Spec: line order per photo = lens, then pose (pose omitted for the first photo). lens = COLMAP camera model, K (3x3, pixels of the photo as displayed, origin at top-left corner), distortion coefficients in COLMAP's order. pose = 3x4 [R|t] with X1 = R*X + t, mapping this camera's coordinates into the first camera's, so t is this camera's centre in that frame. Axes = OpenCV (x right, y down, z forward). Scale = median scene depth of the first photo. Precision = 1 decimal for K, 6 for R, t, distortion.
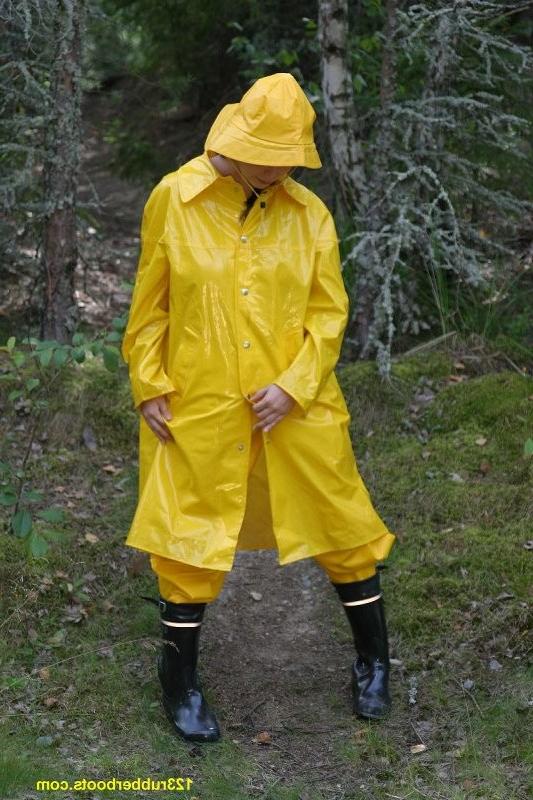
lens RADIAL K [[2292.9, 0, 277.7], [0, 2292.9, 400.2], [0, 0, 1]] dist [0.434196, 0.519497]
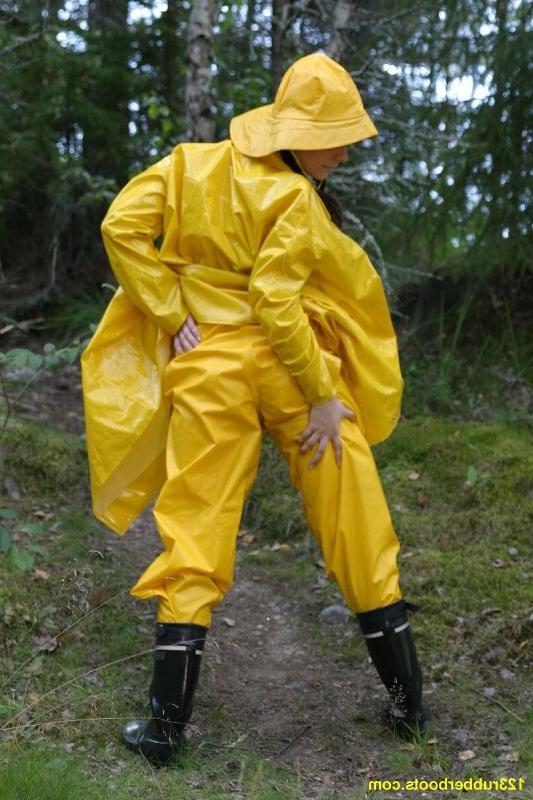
lens RADIAL K [[1846.9, 0, 276.6], [0, 1846.9, 400.9], [0, 0, 1]] dist [0.275577, 0.433541]
pose [[0.986525, -0.008942, 0.163365, -0.113832], [0.024585, 0.995270, -0.093984, 0.065324], [-0.161752, 0.096734, 0.982079, 0.221119]]
